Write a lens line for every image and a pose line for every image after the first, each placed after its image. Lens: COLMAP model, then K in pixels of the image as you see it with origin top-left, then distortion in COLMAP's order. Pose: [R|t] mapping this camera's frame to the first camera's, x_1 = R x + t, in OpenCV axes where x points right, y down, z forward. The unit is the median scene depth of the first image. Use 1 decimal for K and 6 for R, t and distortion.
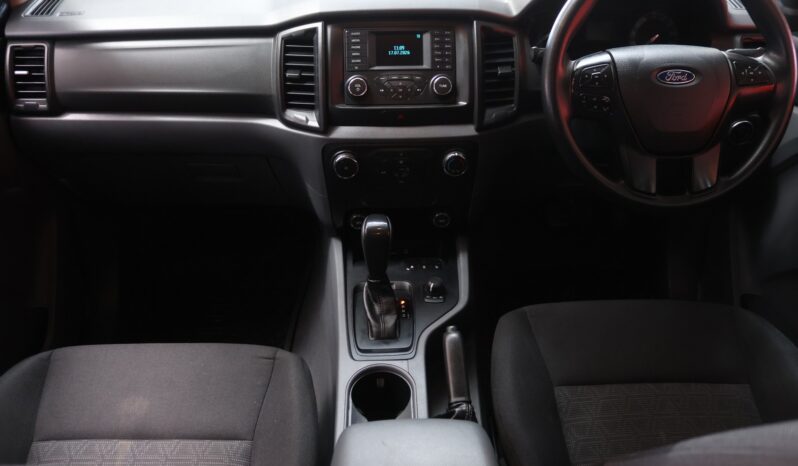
lens RADIAL K [[649.0, 0, 399.0], [0, 649.0, 233.0], [0, 0, 1]] dist [-0.161660, 0.086788]
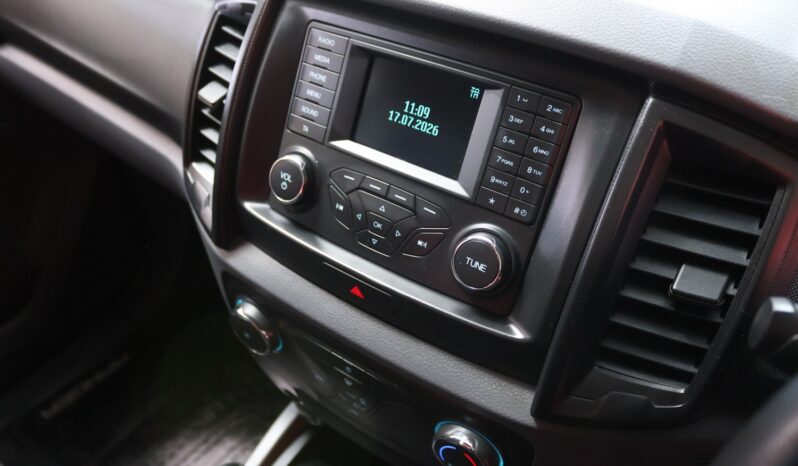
lens RADIAL K [[649.0, 0, 399.0], [0, 649.0, 233.0], [0, 0, 1]] dist [-0.161660, 0.086788]
pose [[0.801240, 0.385838, -0.457323, 0.181743], [-0.316322, 0.921921, 0.223611, -0.303781], [0.507893, -0.034505, 0.860729, 0.689397]]
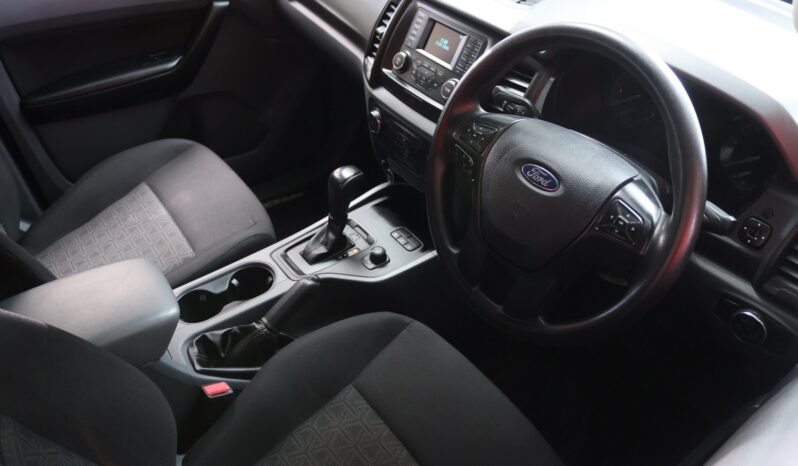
lens RADIAL K [[649.0, 0, 399.0], [0, 649.0, 233.0], [0, 0, 1]] dist [-0.161660, 0.086788]
pose [[0.564799, 0.535494, -0.627892, 0.781119], [-0.460792, 0.835853, 0.298362, -0.305621], [0.684596, 0.120813, 0.718841, 0.241369]]
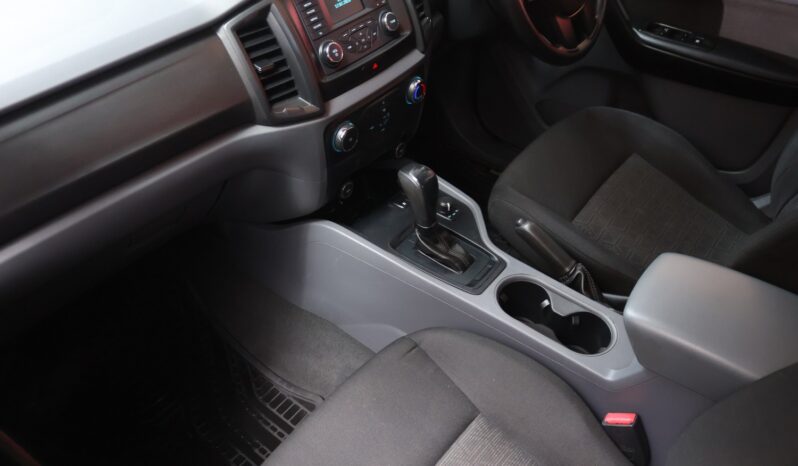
lens RADIAL K [[649.0, 0, 399.0], [0, 649.0, 233.0], [0, 0, 1]] dist [-0.161660, 0.086788]
pose [[0.630634, -0.514882, 0.580687, -0.660893], [0.416769, 0.855867, 0.306262, -0.245634], [-0.654679, 0.048873, 0.754325, 0.265772]]
